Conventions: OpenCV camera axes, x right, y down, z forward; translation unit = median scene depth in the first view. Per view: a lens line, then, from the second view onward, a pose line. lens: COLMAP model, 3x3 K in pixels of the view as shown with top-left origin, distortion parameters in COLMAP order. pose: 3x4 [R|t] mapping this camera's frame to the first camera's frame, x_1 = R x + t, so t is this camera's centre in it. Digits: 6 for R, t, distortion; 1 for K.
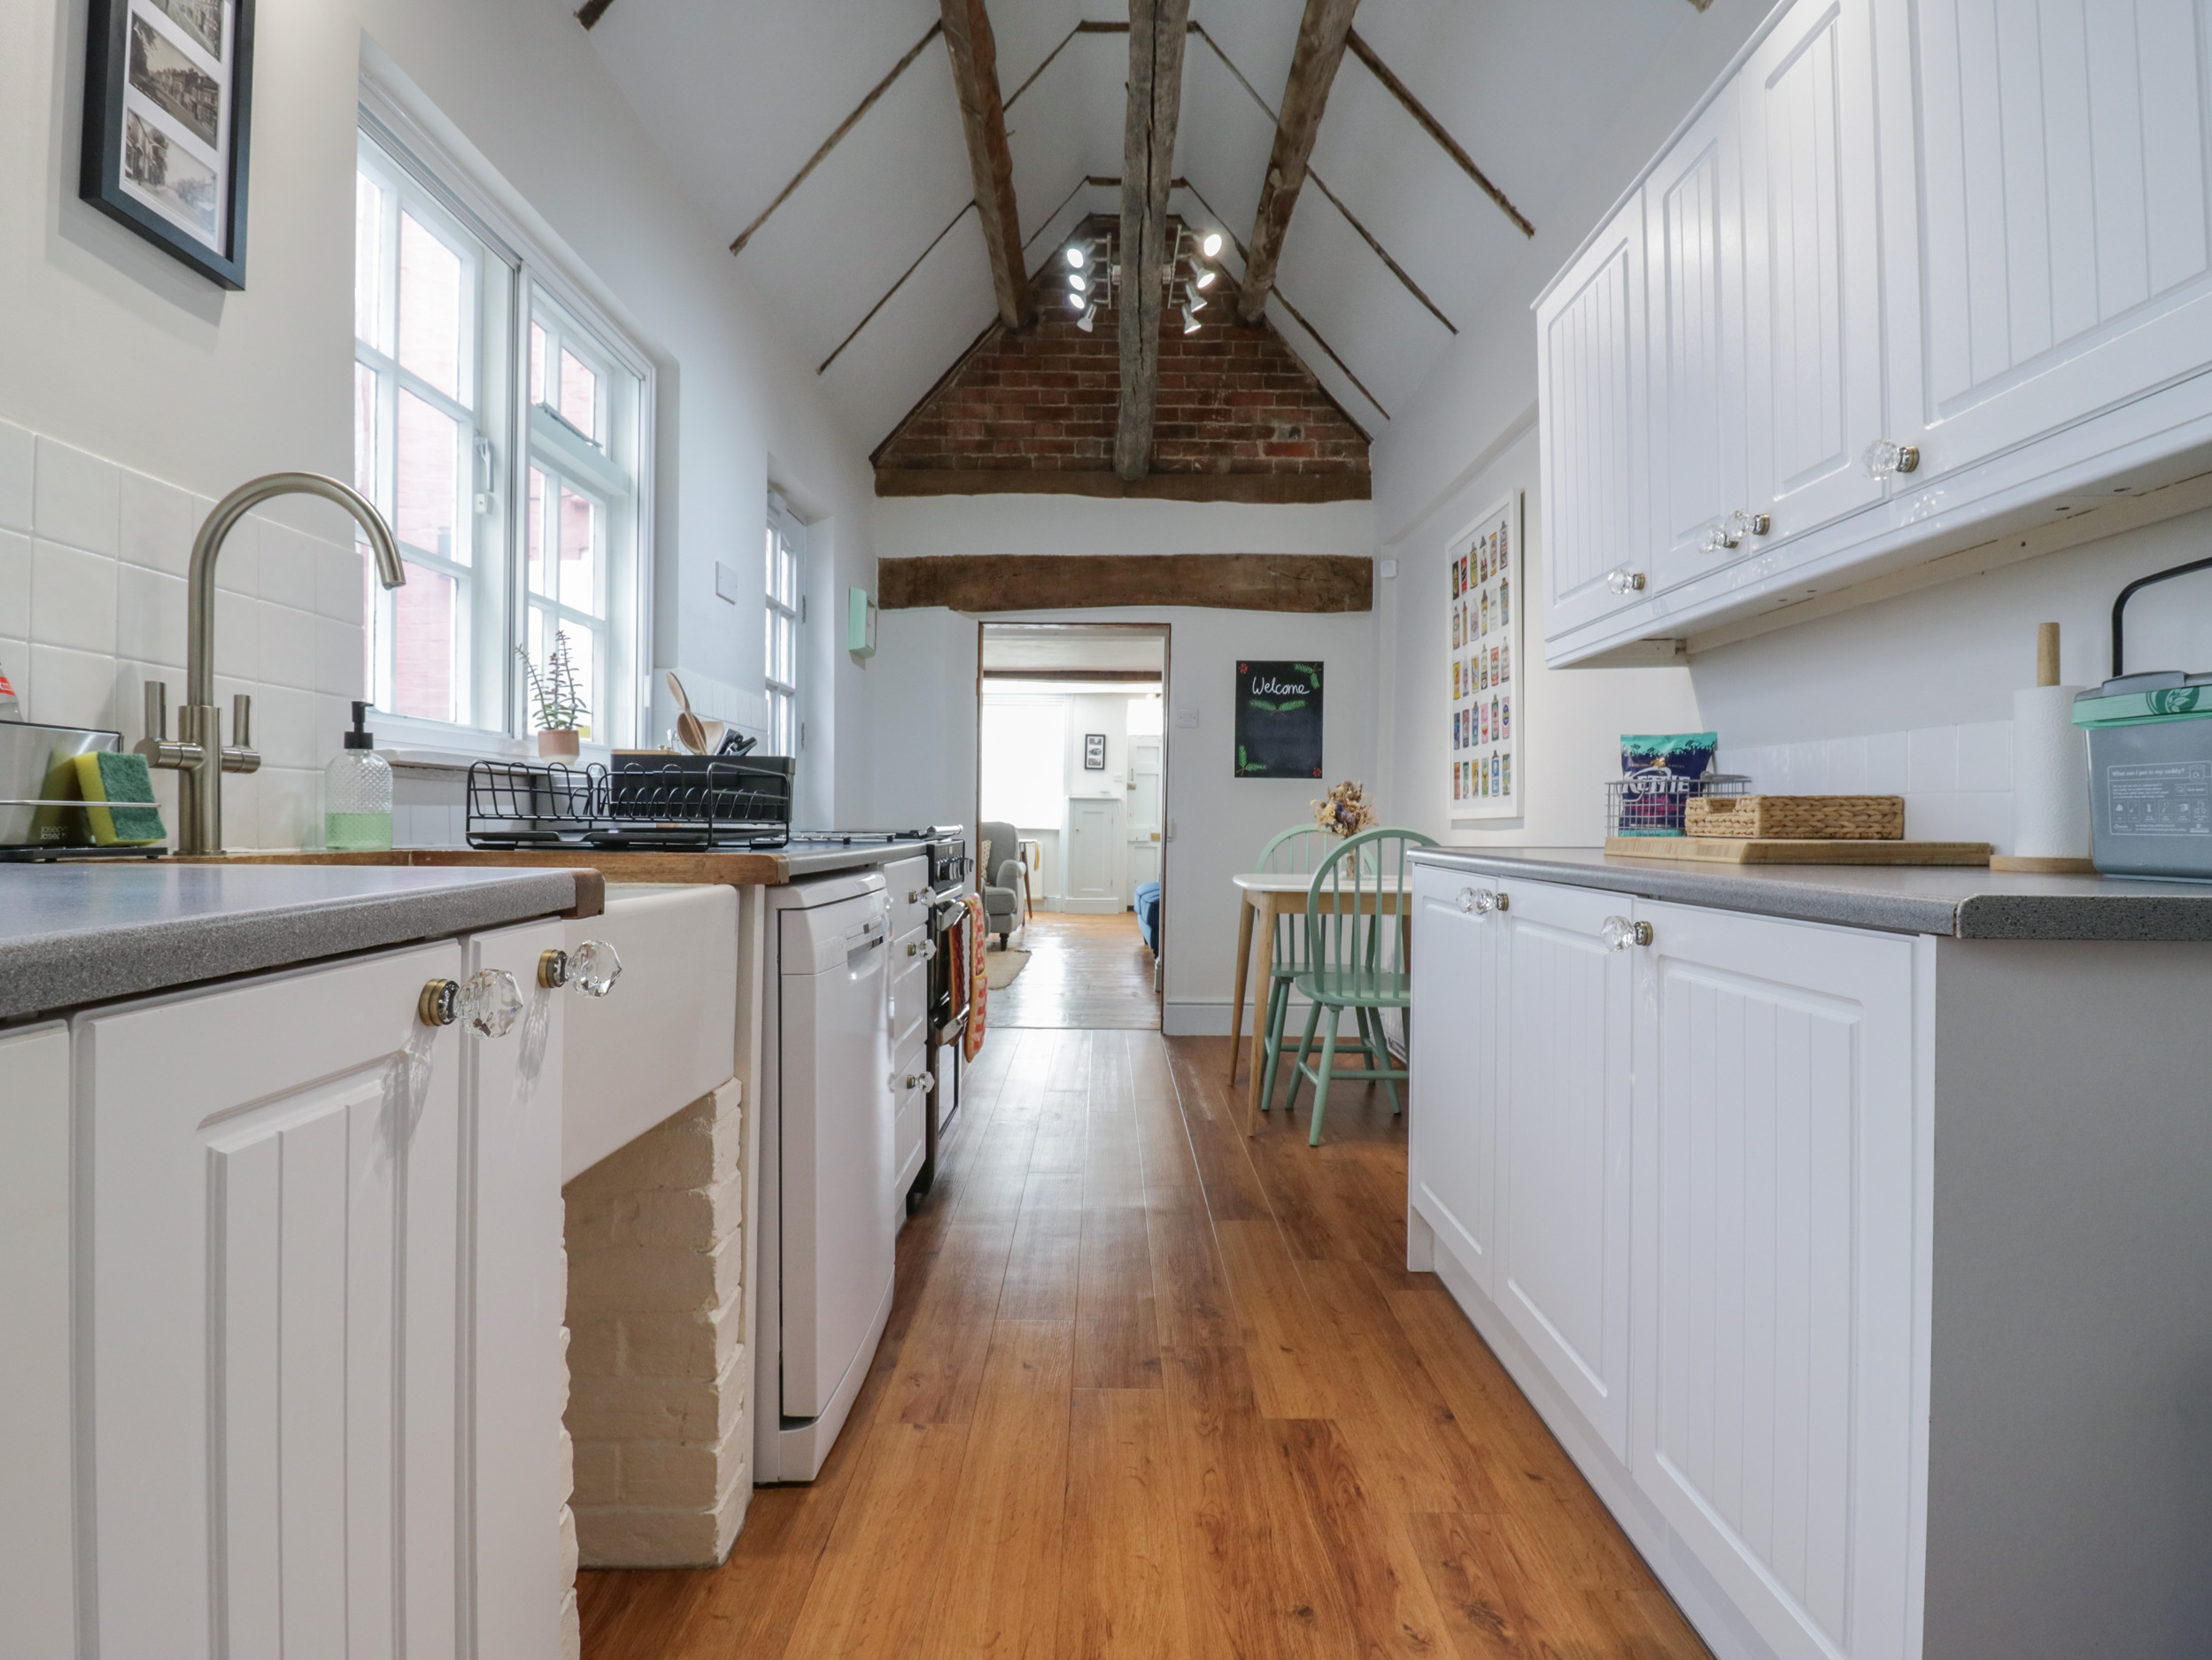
lens RADIAL K [[1168.2, 0, 1107.3], [0, 1168.2, 818.4], [0, 0, 1]] dist [-0.000009, -0.009982]
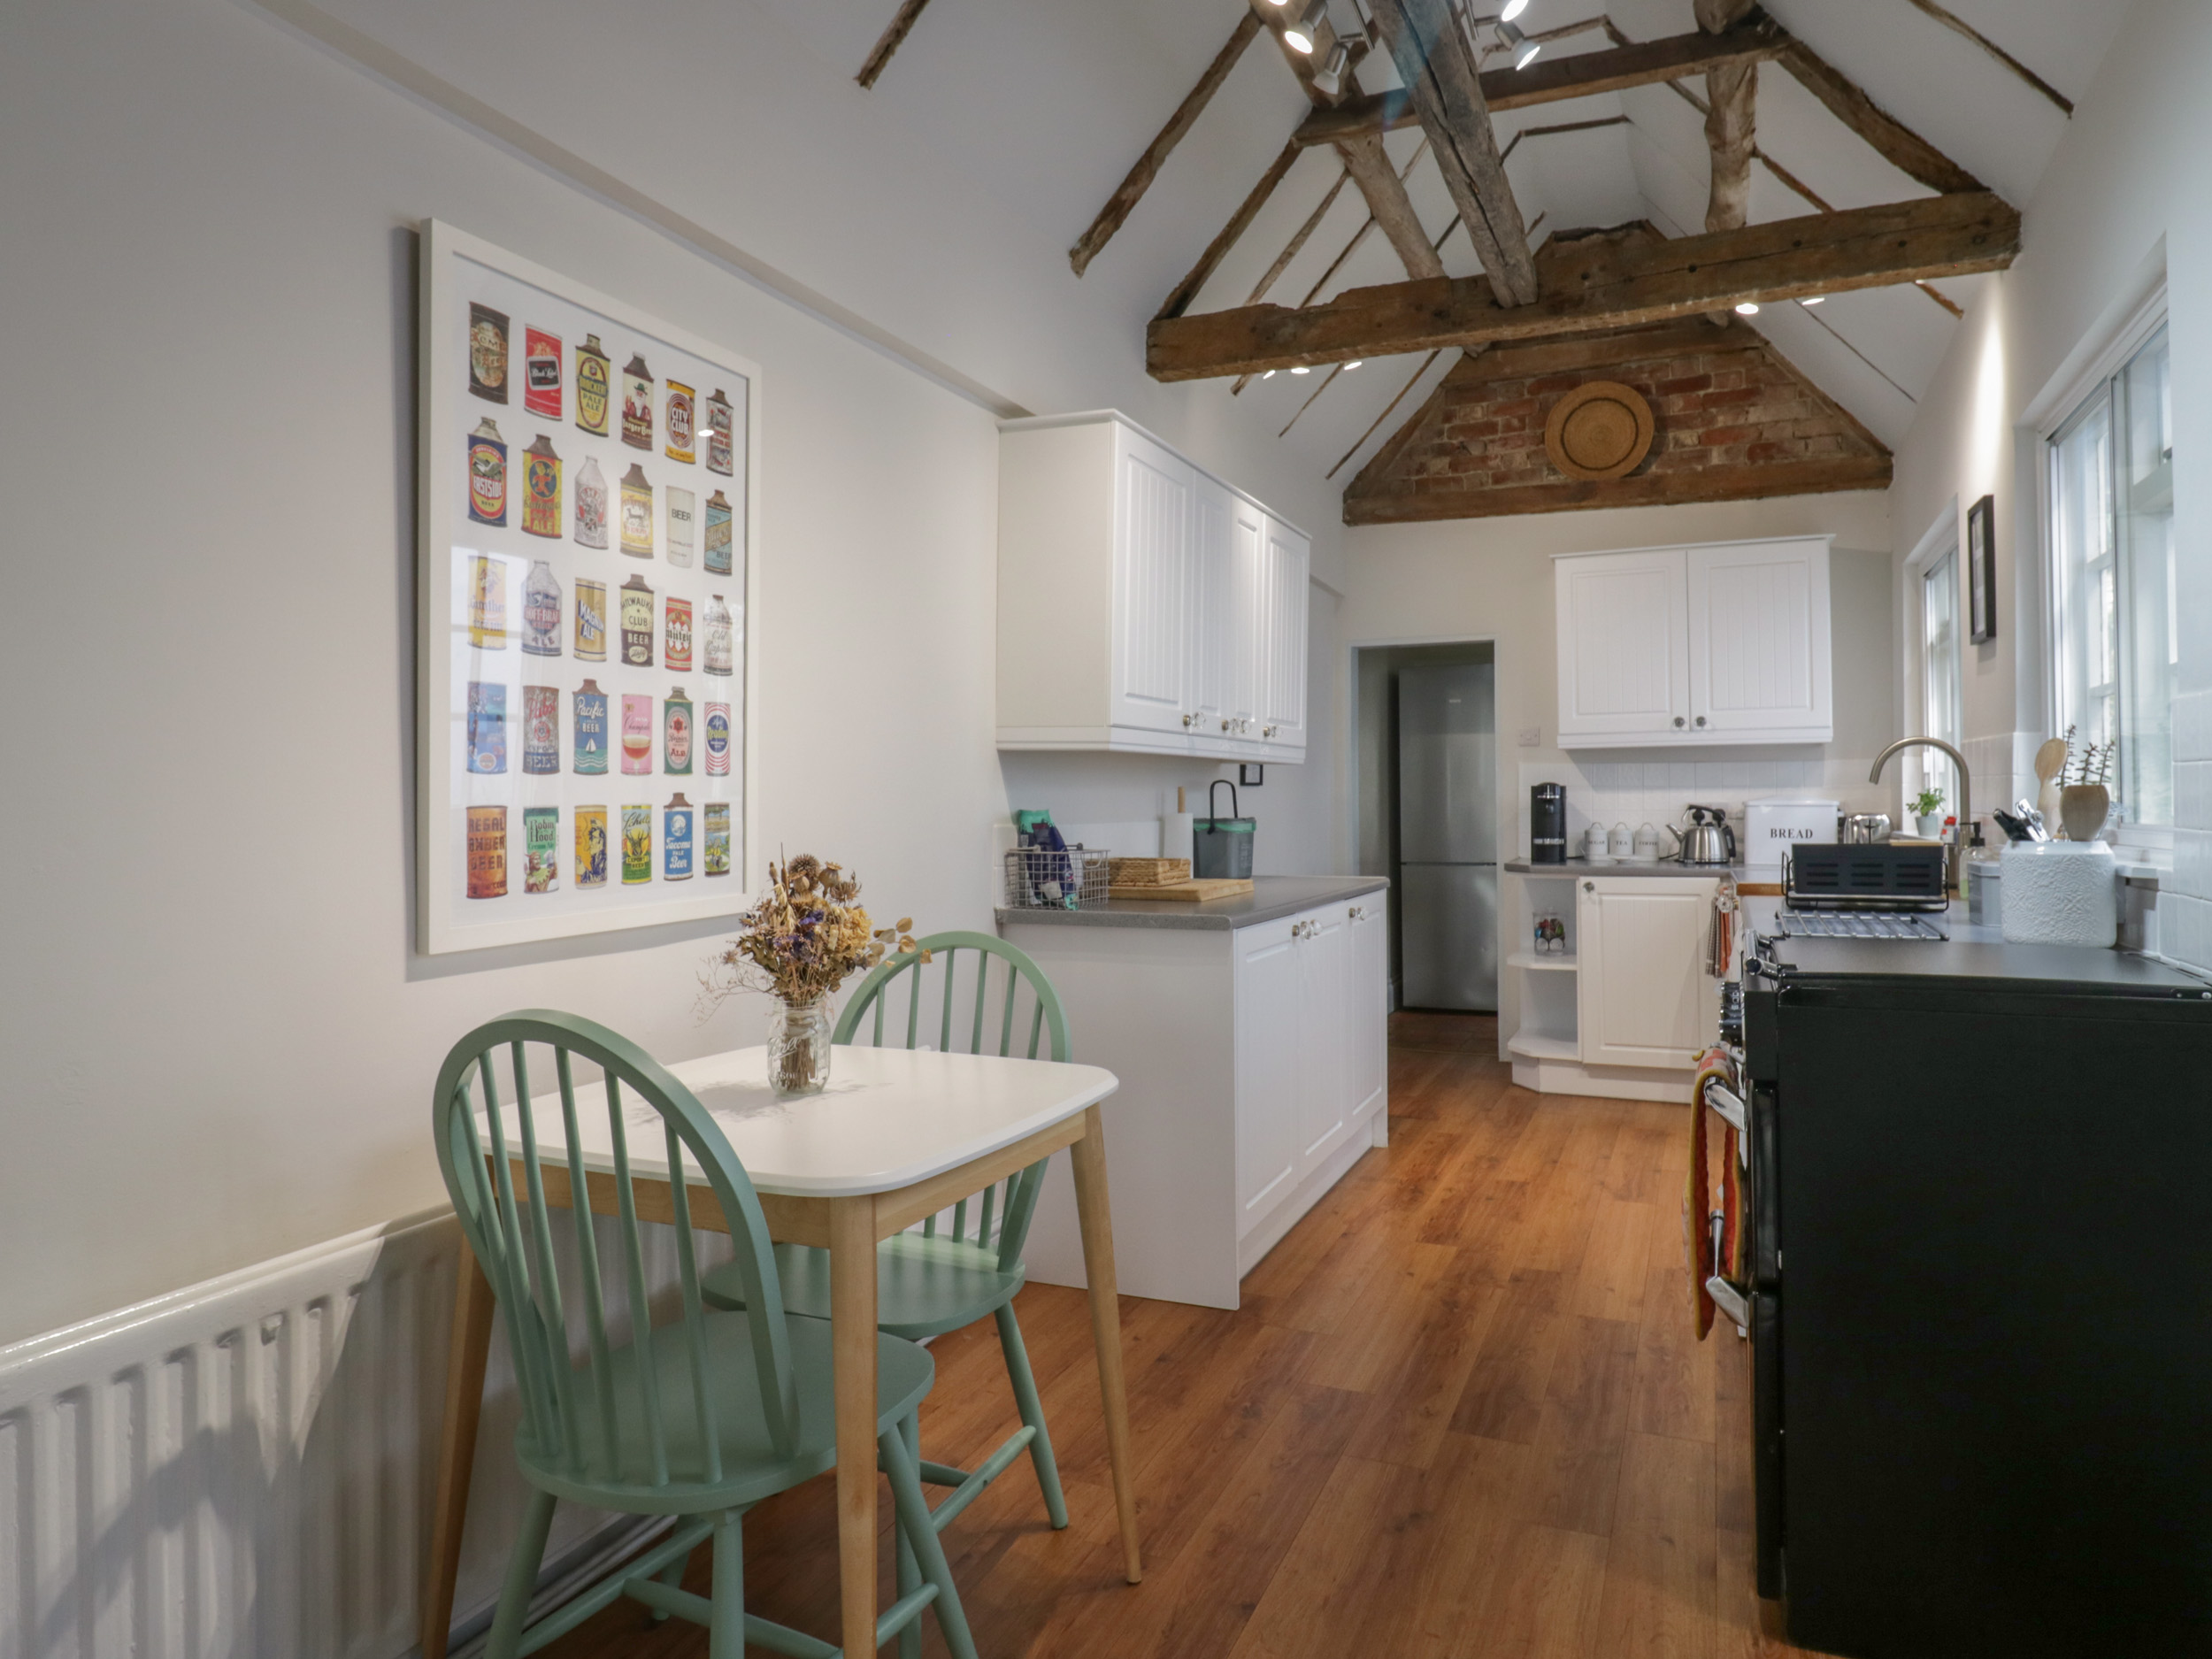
lens RADIAL K [[1344.4, 0, 1179.7], [0, 1344.4, 775.2], [0, 0, 1]] dist [0.001576, -0.000277]
pose [[-0.929186, 0.006595, 0.369554, -0.174982], [0.001704, 0.999907, -0.013561, -0.098062], [-0.369609, -0.011971, -0.929110, 2.522131]]
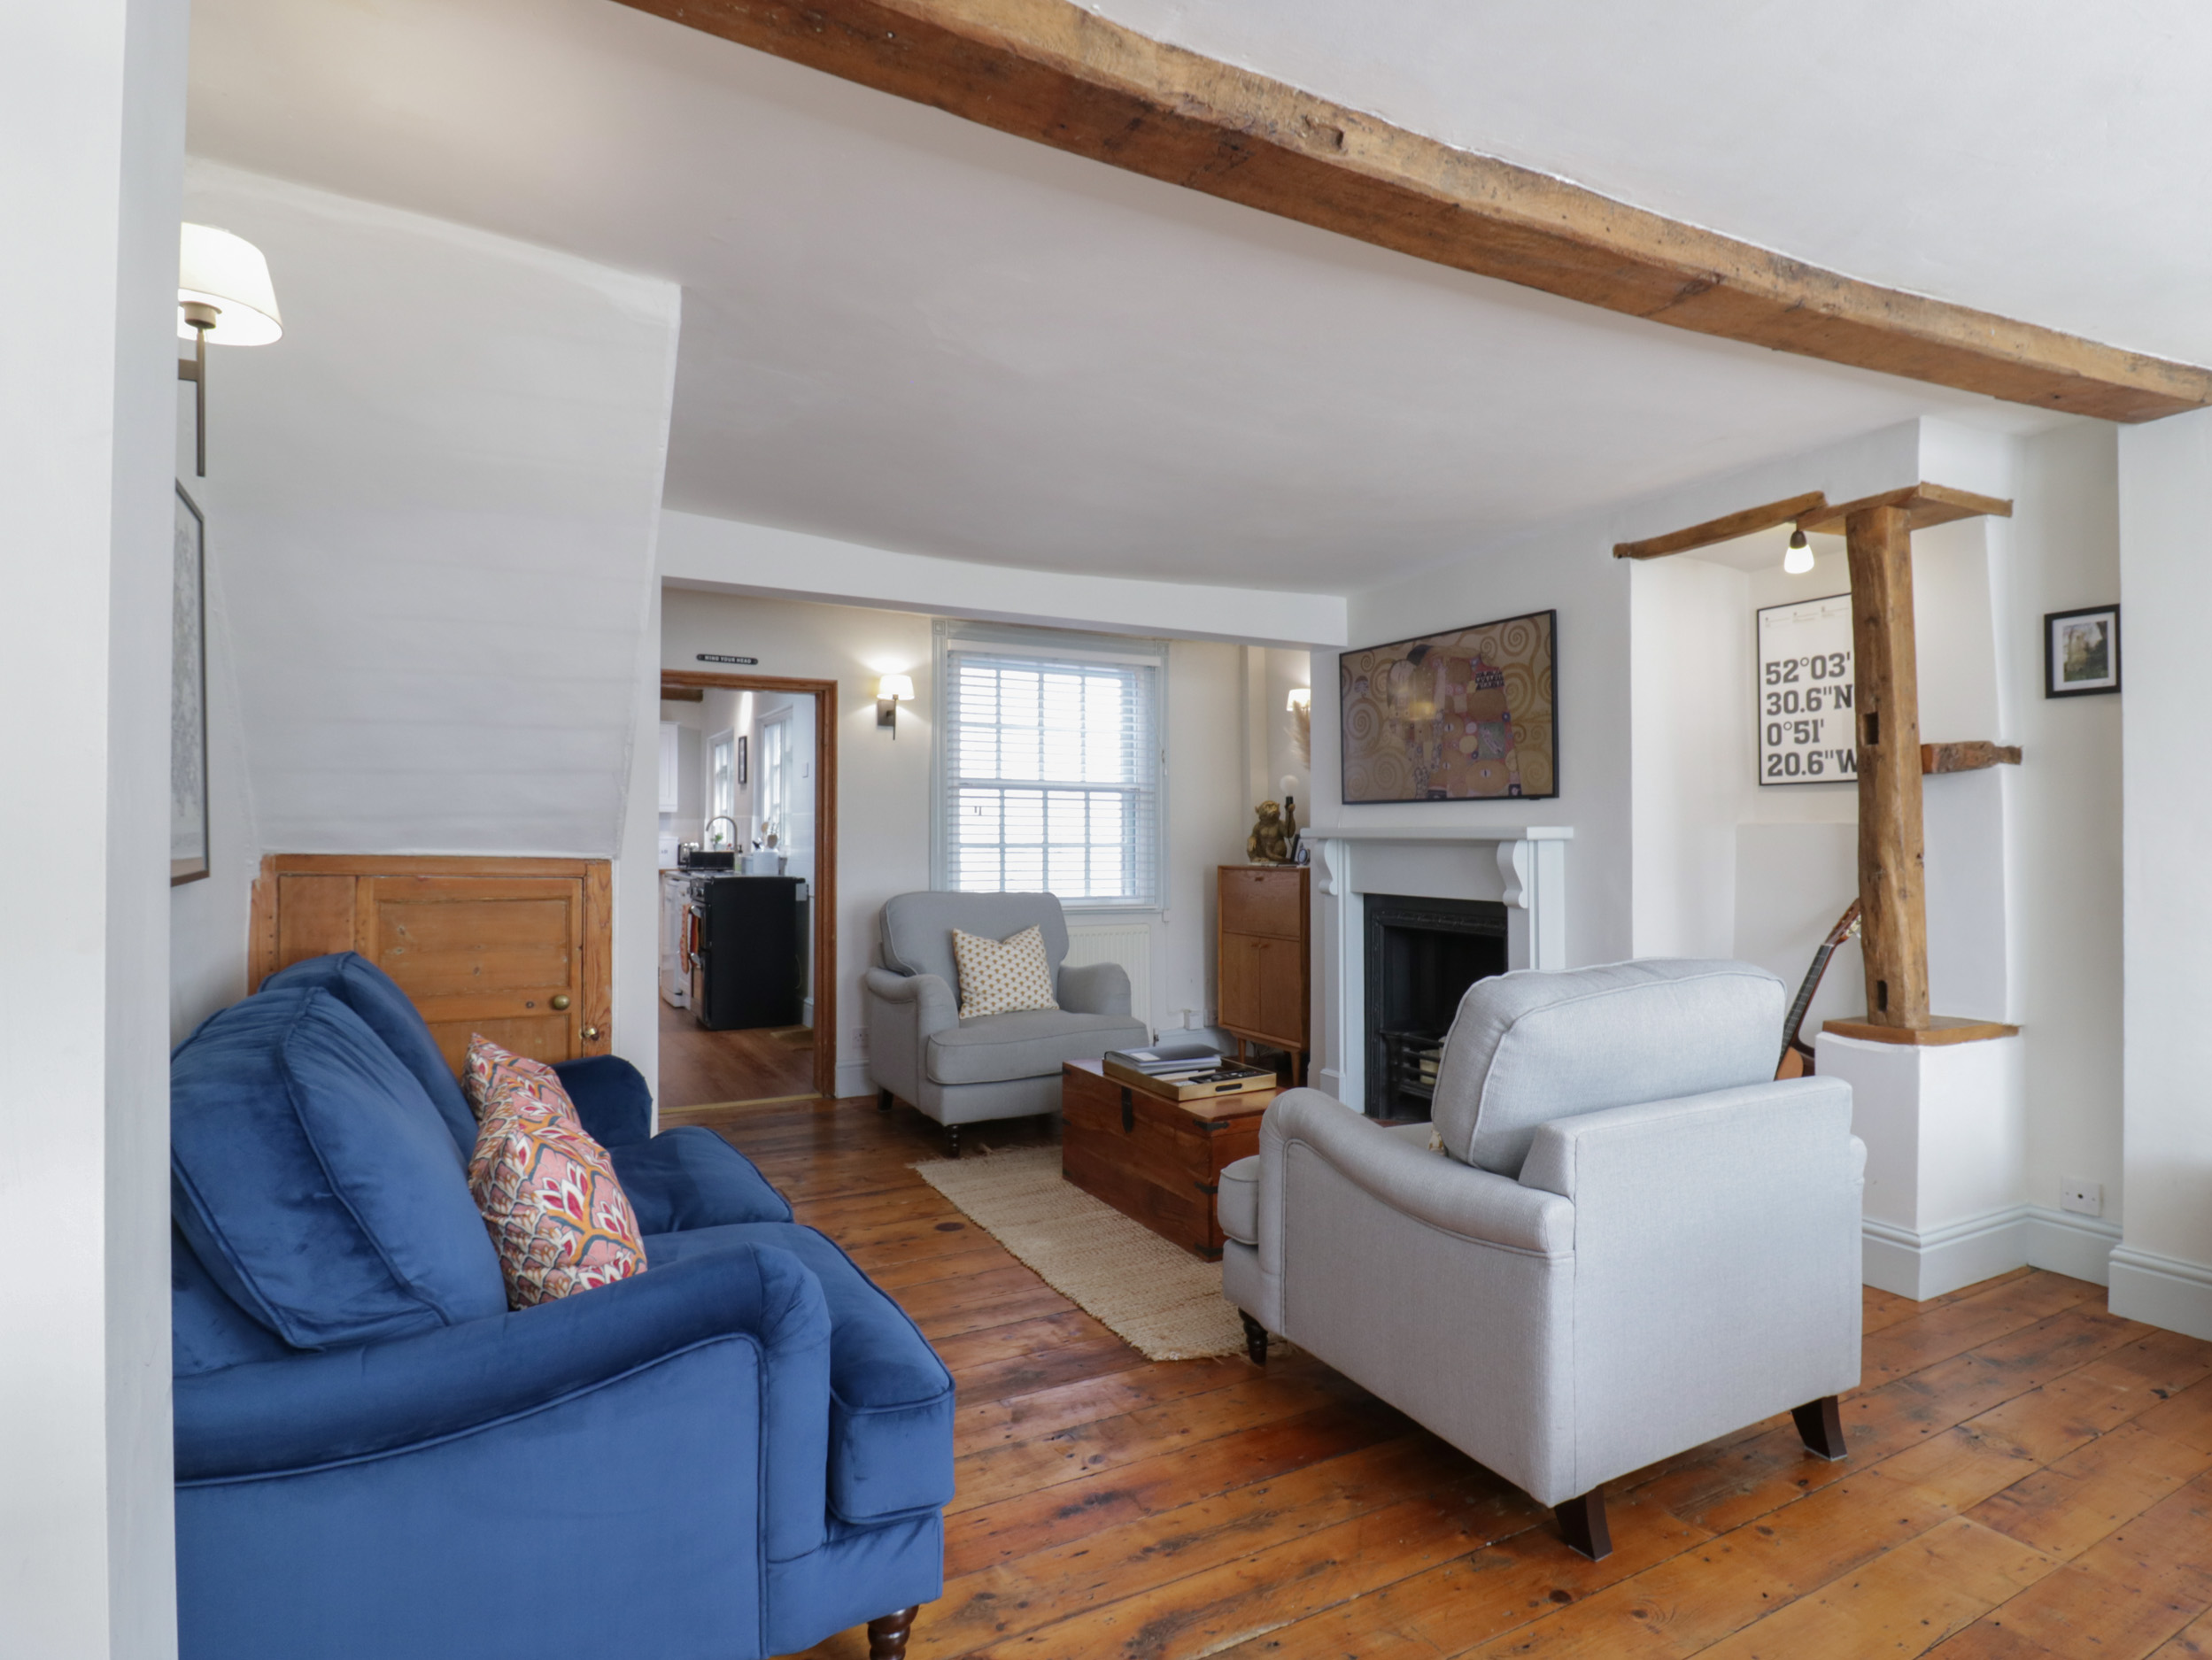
lens RADIAL K [[1168.2, 0, 1109.4], [0, 1168.2, 807.7], [0, 0, 1]] dist [-0.000009, -0.009982]
pose [[-0.875865, -0.020177, -0.482134, 0.384205], [-0.010474, 0.999685, -0.022810, -0.114022], [0.482442, -0.014928, -0.875801, 4.935859]]
